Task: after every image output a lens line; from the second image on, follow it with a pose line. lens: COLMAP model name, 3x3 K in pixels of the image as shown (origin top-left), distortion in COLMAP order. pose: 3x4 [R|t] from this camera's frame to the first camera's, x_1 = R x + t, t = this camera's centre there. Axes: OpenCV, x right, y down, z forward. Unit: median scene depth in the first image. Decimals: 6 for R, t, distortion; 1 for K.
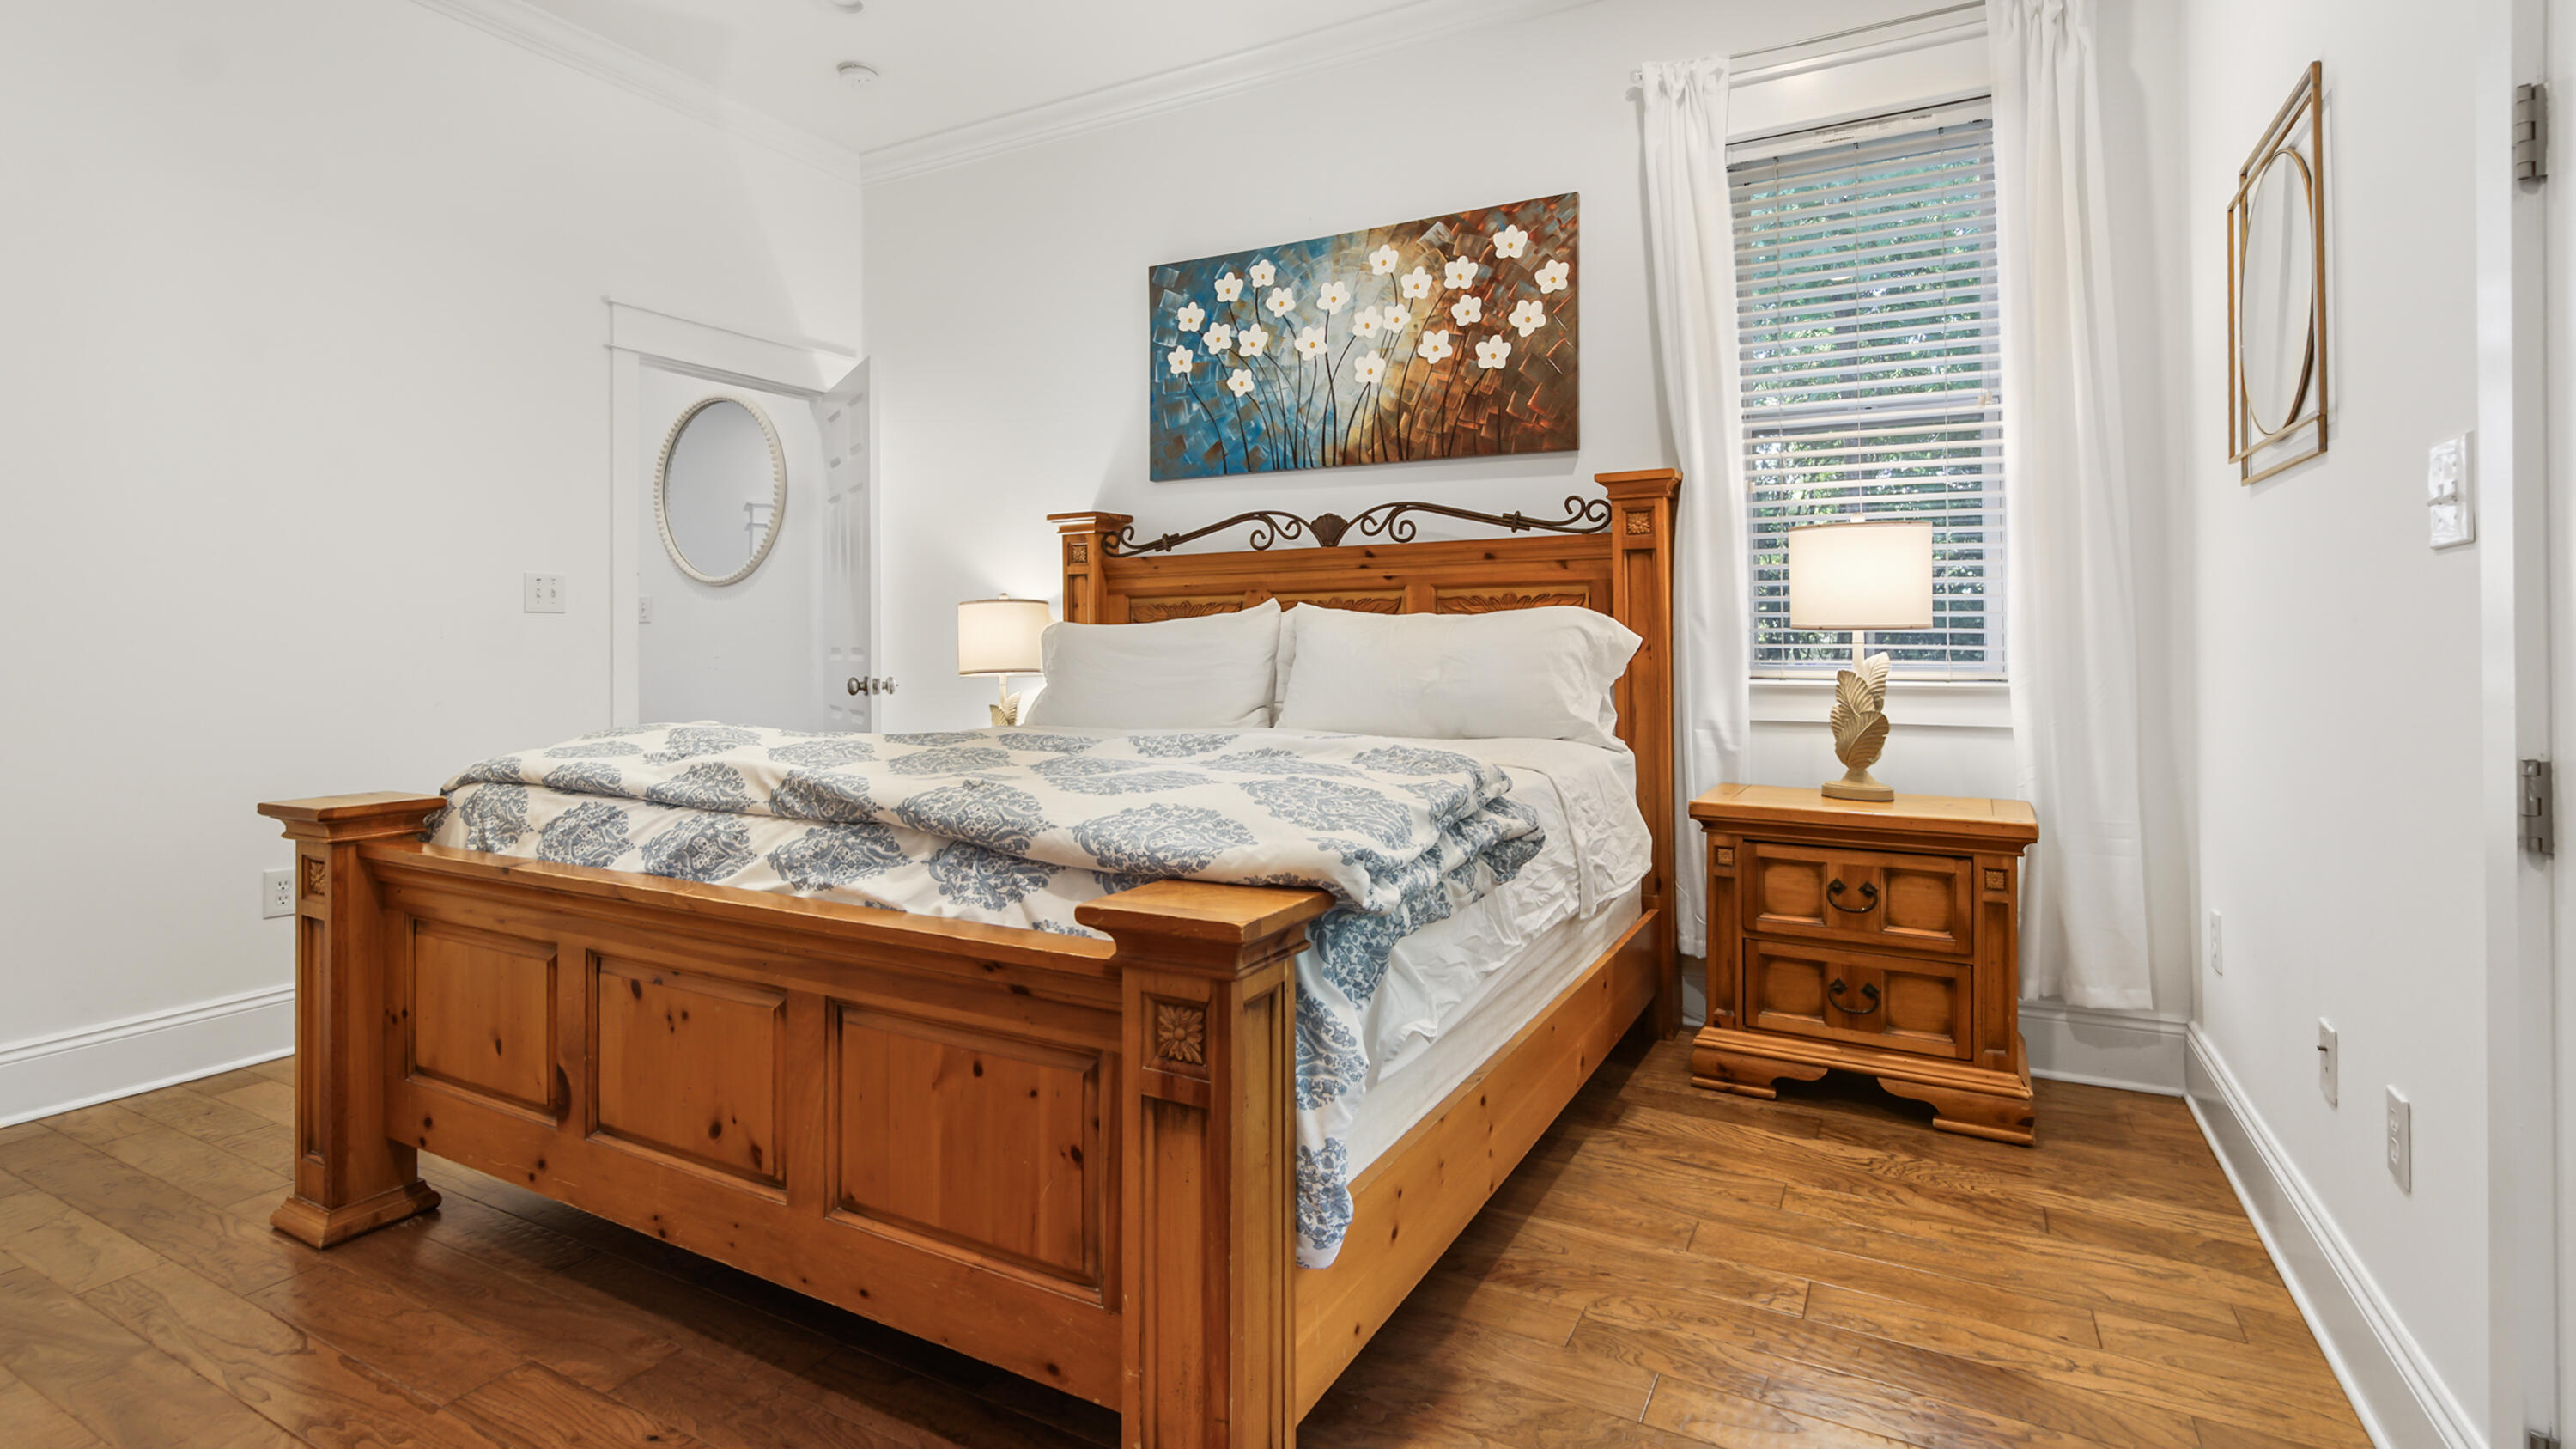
lens RADIAL K [[1233.7, 0, 1281.0], [0, 1233.7, 777.3], [0, 0, 1]] dist [-0.013407, 0.008129]
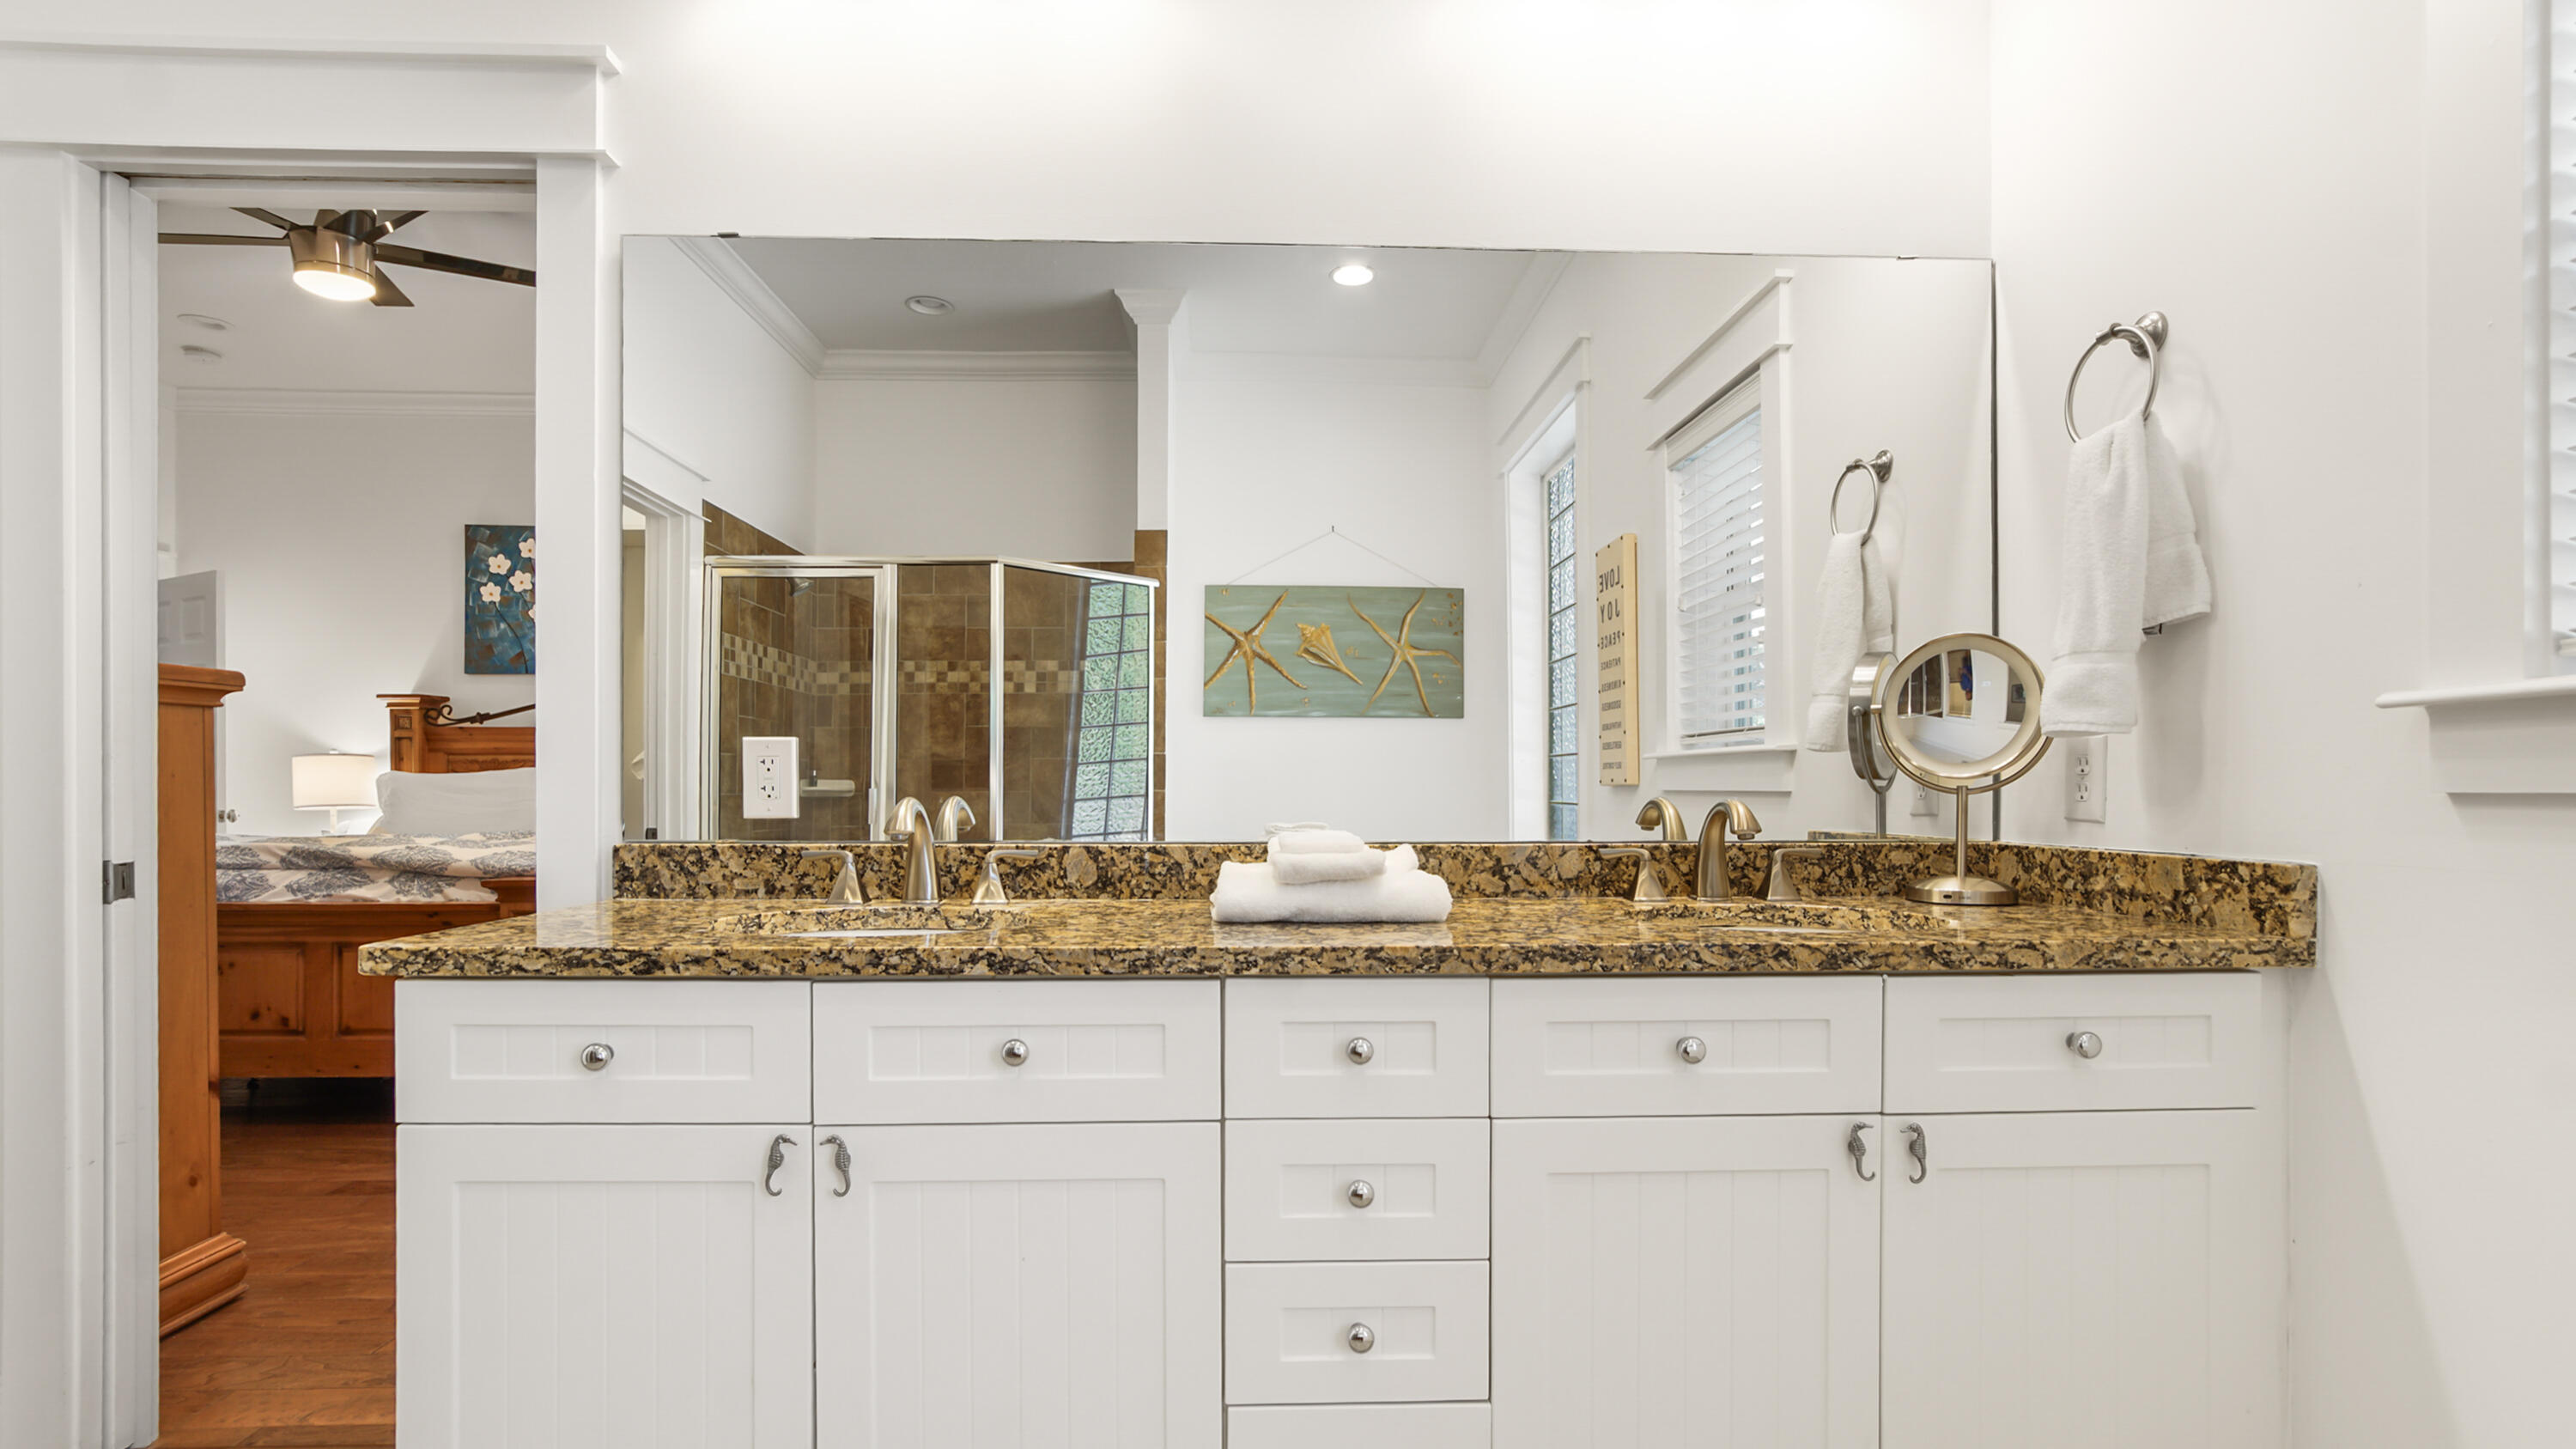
lens RADIAL K [[1233.7, 0, 1281.0], [0, 1233.7, 777.3], [0, 0, 1]] dist [-0.013407, 0.008129]
pose [[0.864564, 0.008970, 0.502443, -0.001436], [0.050109, 0.993319, -0.103957, 0.078545], [-0.500018, 0.115055, 0.858338, -0.713016]]
